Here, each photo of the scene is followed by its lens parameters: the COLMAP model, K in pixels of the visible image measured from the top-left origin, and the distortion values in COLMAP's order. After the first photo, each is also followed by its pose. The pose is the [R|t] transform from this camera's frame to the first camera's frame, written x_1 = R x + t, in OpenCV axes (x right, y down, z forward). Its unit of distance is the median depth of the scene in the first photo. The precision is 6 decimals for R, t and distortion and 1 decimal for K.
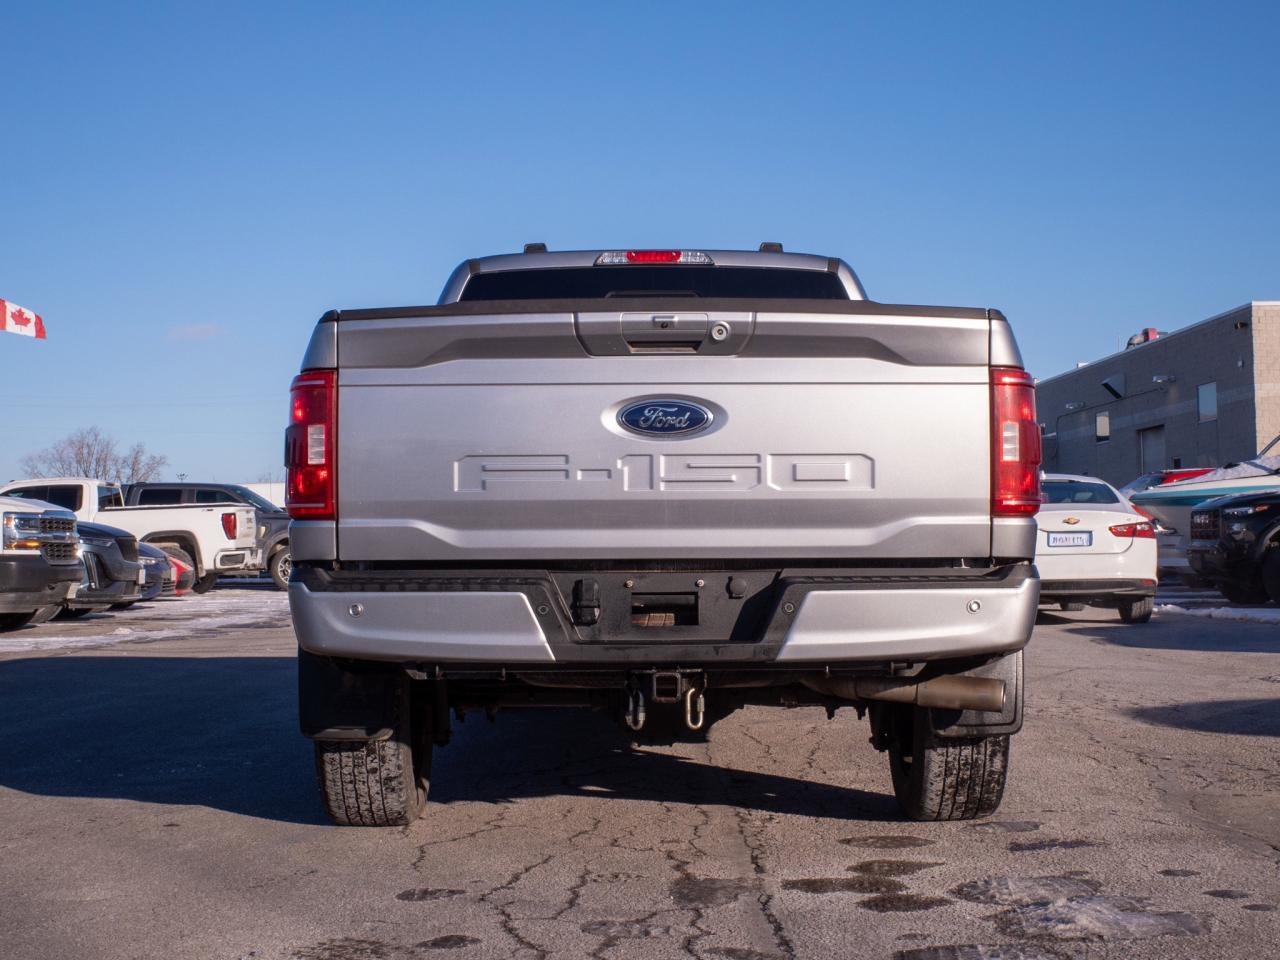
lens RADIAL K [[1852.8, 0, 662.7], [0, 1852.8, 501.2], [0, 0, 1]] dist [-0.018055, -0.003392]
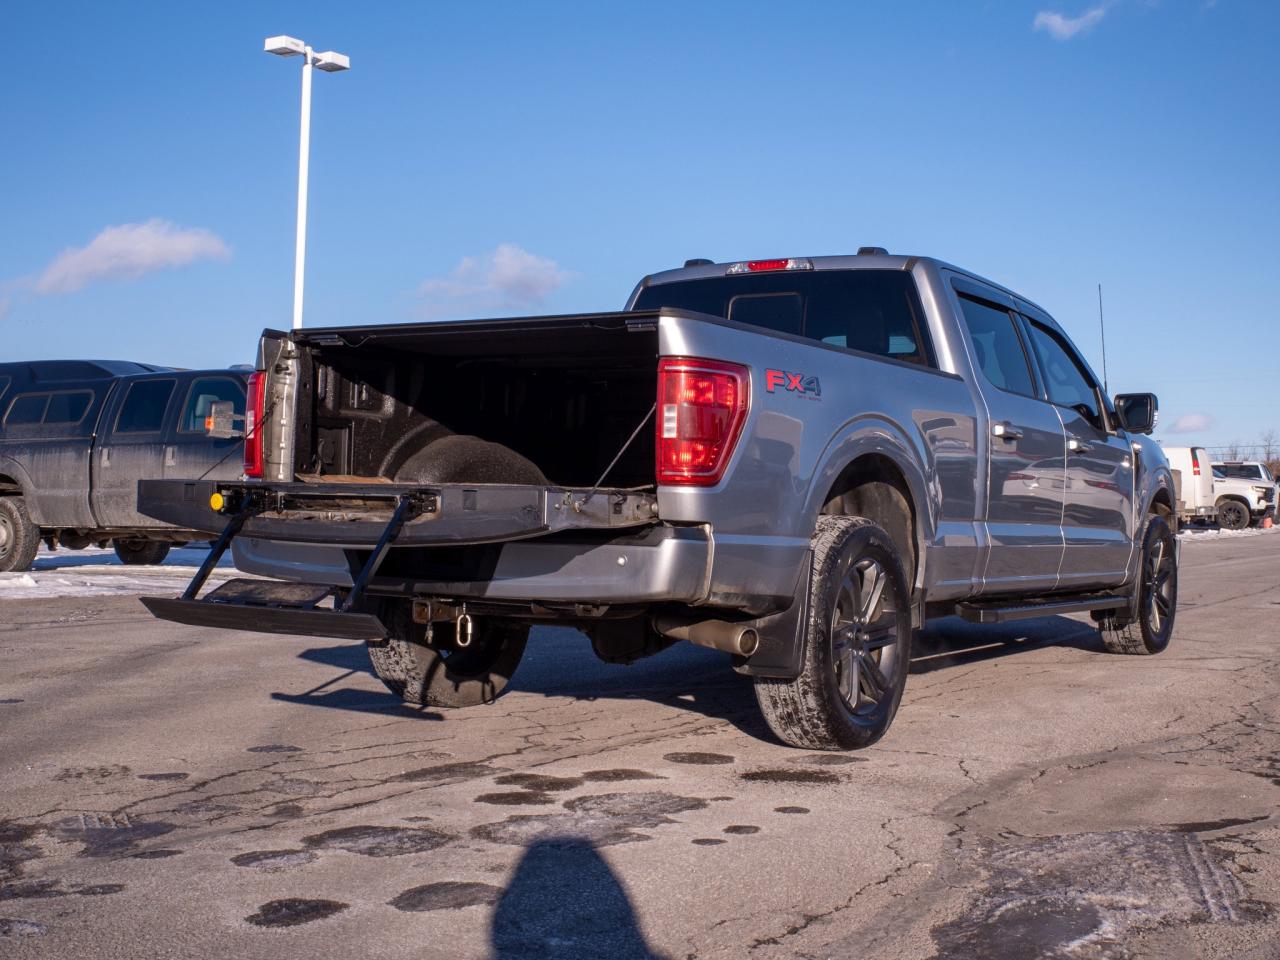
lens RADIAL K [[1514.9, 0, 640.0], [0, 1514.9, 480.0], [0, 0, 1]] dist [-0.004366, -0.018386]
pose [[0.847686, 0.018695, -0.530169, 0.675144], [-0.012940, 0.999810, 0.014565, -0.008597], [0.530340, -0.005486, 0.847767, 0.179149]]
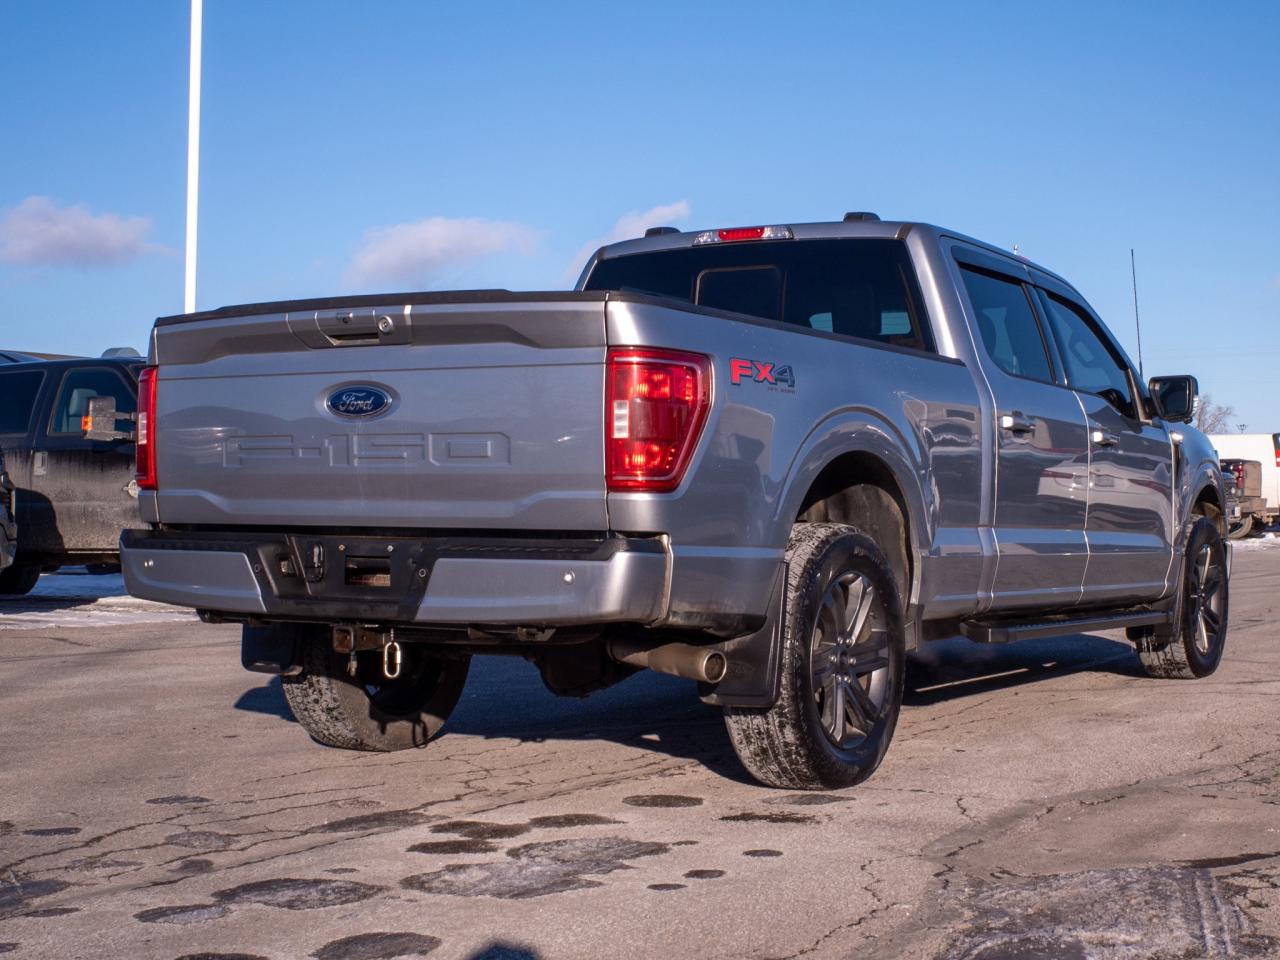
lens RADIAL K [[1852.8, 0, 662.7], [0, 1852.8, 501.2], [0, 0, 1]] dist [-0.018055, -0.003392]
pose [[0.861825, 0.011258, -0.507080, 0.729749], [0.001472, 0.999694, 0.024696, -0.011847], [0.507203, -0.022030, 0.861545, 0.117856]]
